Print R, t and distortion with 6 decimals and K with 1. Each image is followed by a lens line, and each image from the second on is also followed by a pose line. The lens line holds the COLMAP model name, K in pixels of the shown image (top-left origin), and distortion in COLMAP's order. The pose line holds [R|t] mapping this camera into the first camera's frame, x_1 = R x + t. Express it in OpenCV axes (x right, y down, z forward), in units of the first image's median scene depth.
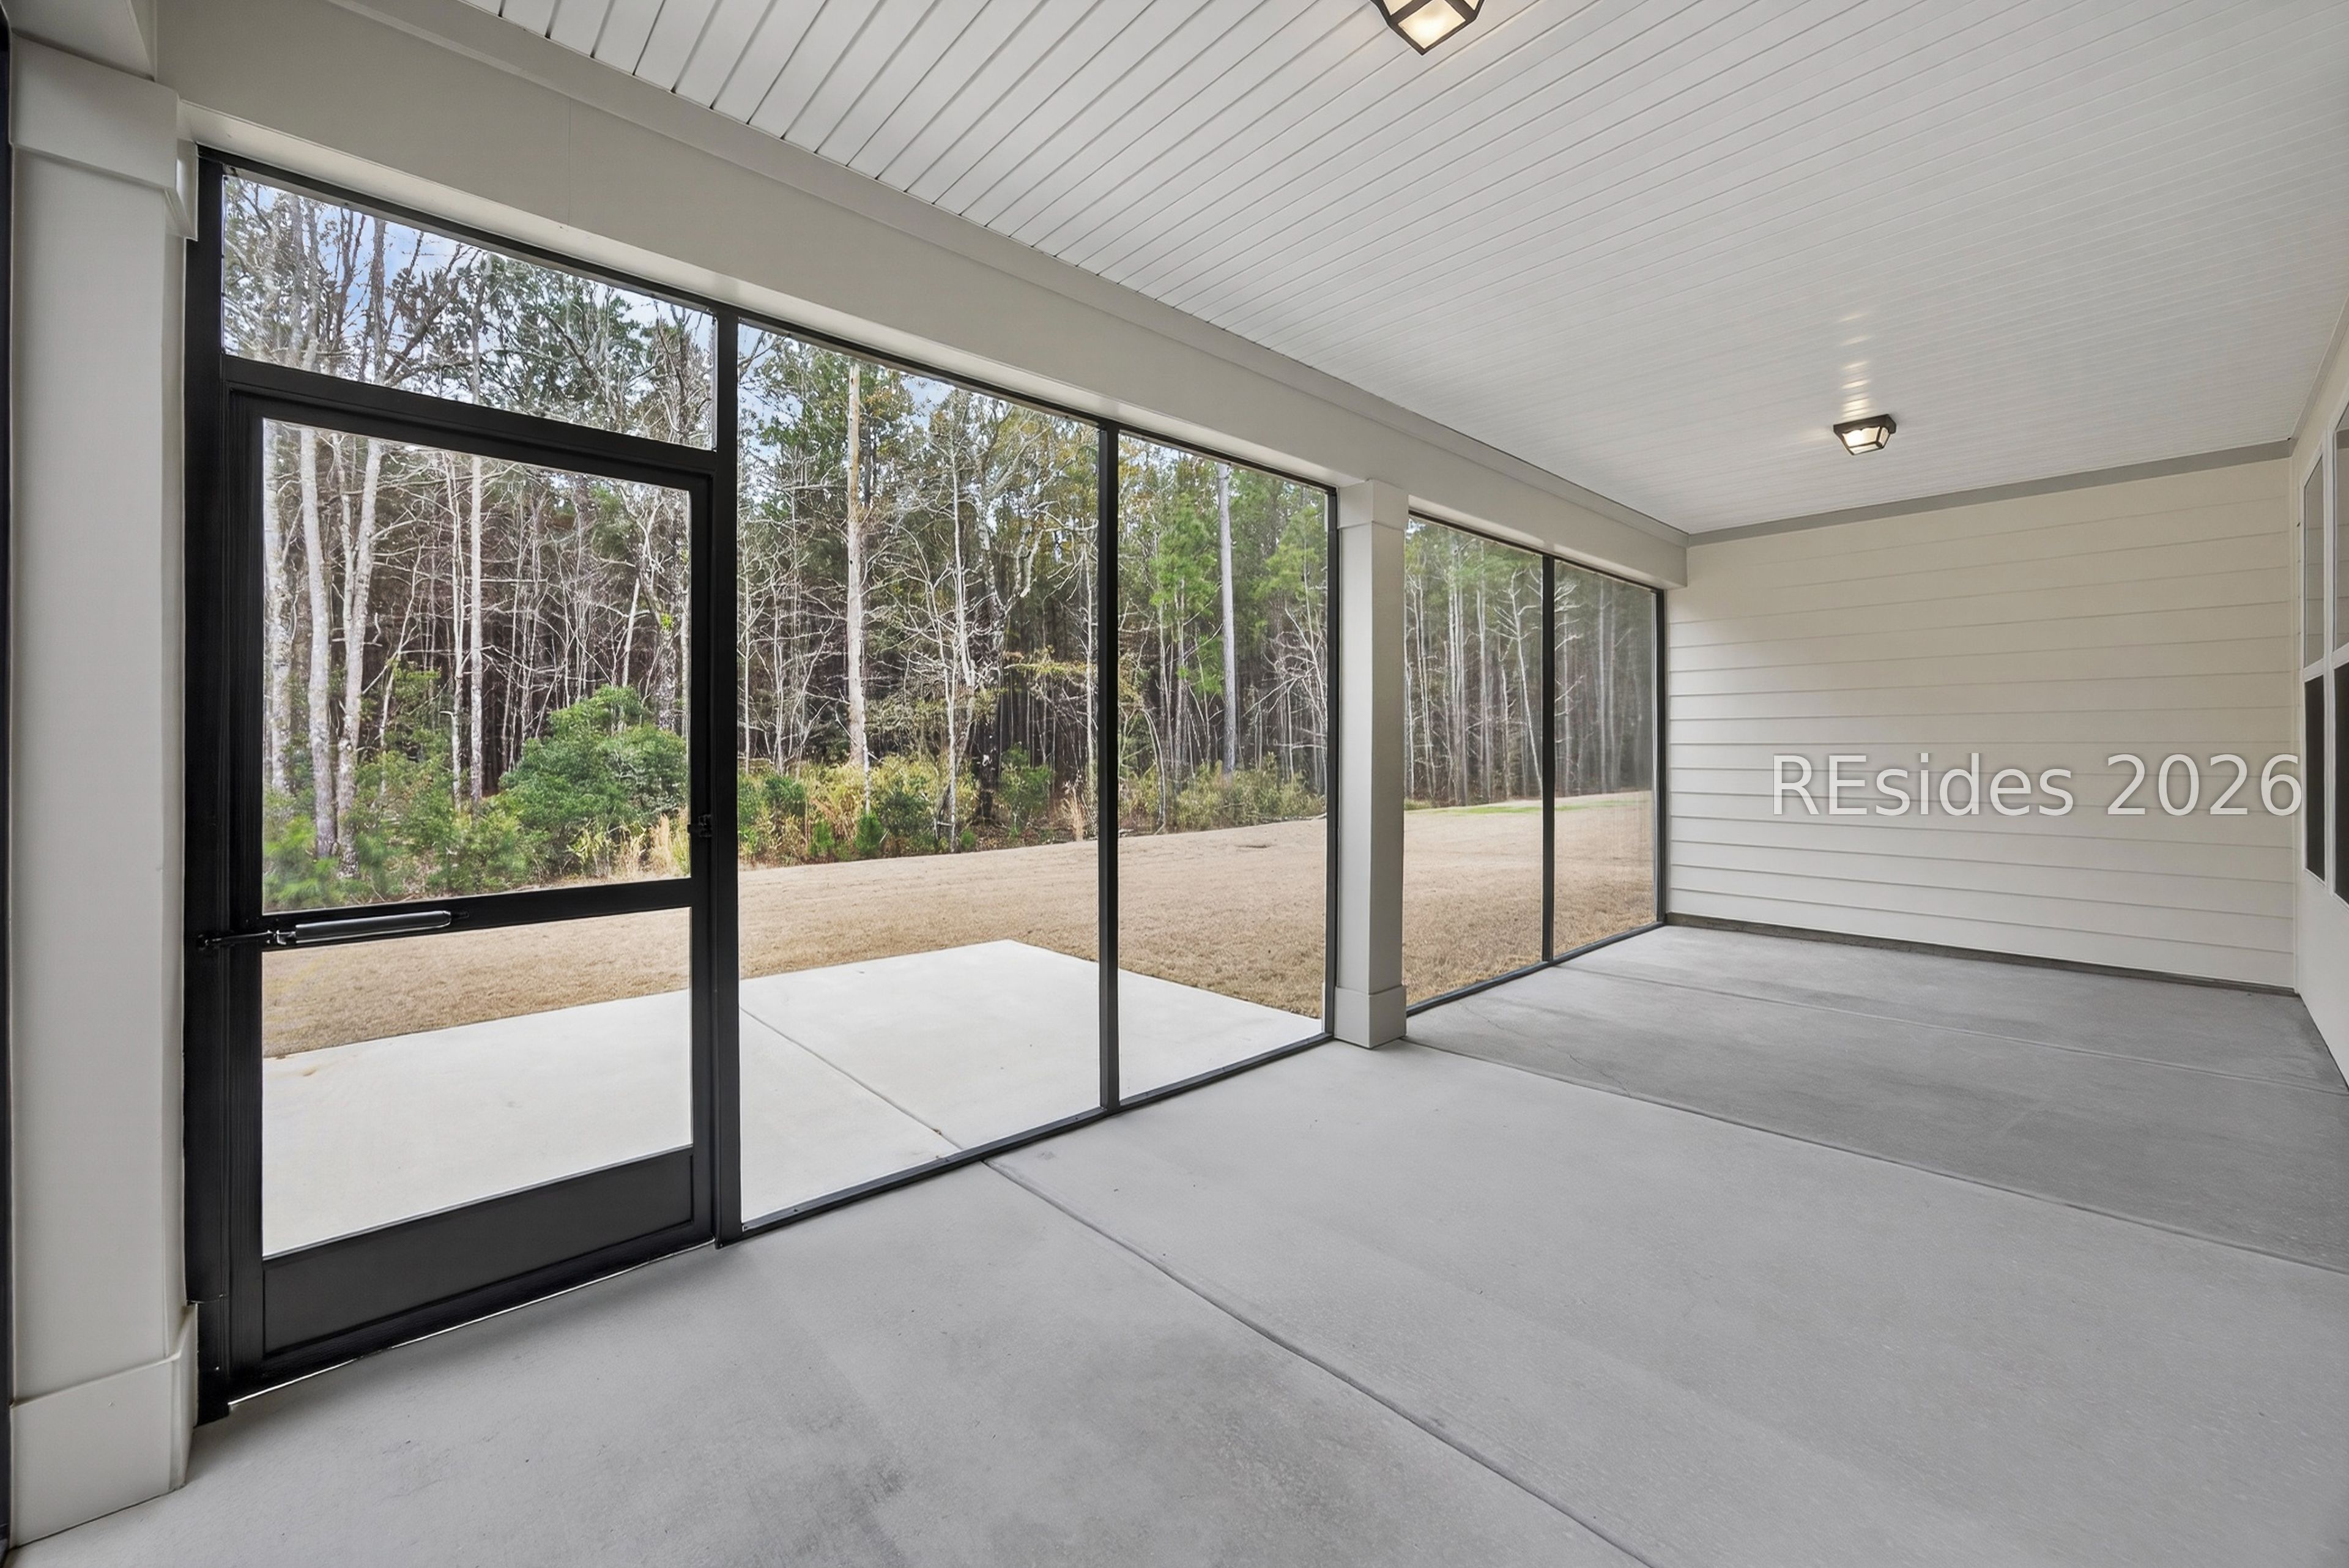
lens RADIAL K [[903.2, 0, 1174.2], [0, 903.2, 766.5], [0, 0, 1]] dist [-0.008491, 0.001504]
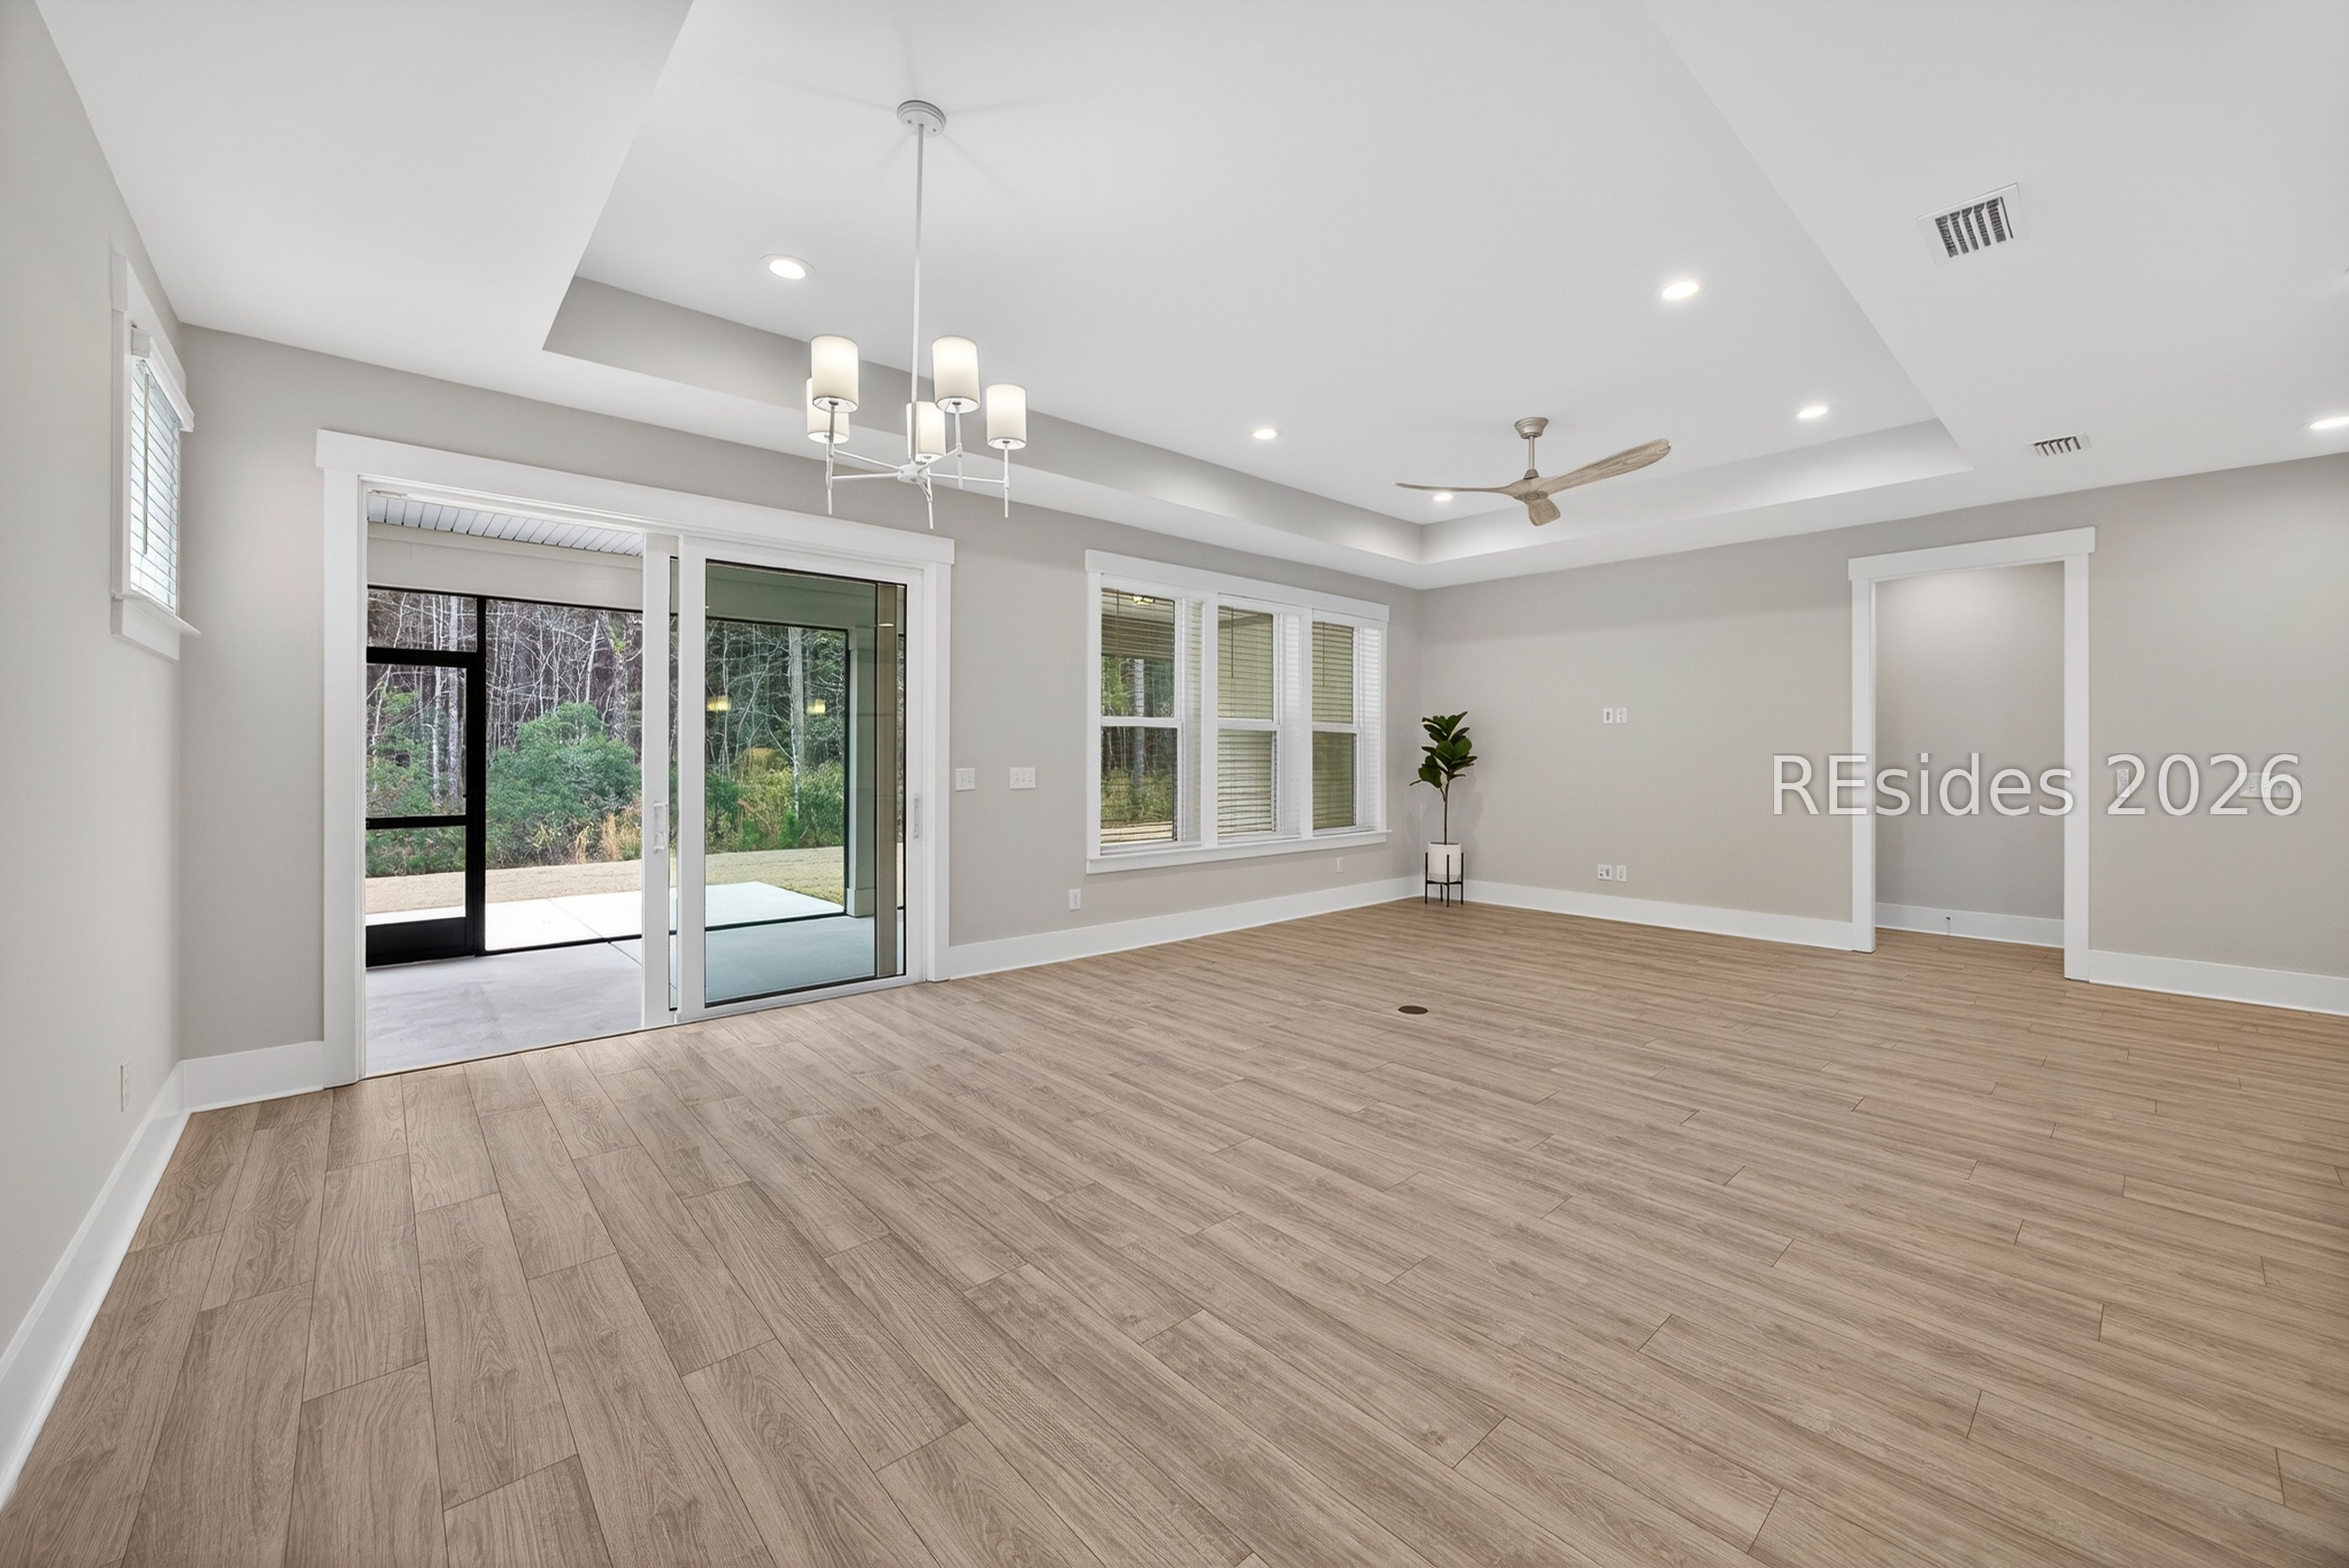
lens RADIAL K [[903.2, 0, 1181.6], [0, 903.2, 766.9], [0, 0, 1]] dist [-0.008491, 0.001504]
pose [[0.999979, 0.004167, 0.005049, 0.177245], [-0.004131, 0.999966, -0.007185, -0.000835], [-0.005078, 0.007164, 0.999961, -0.188332]]
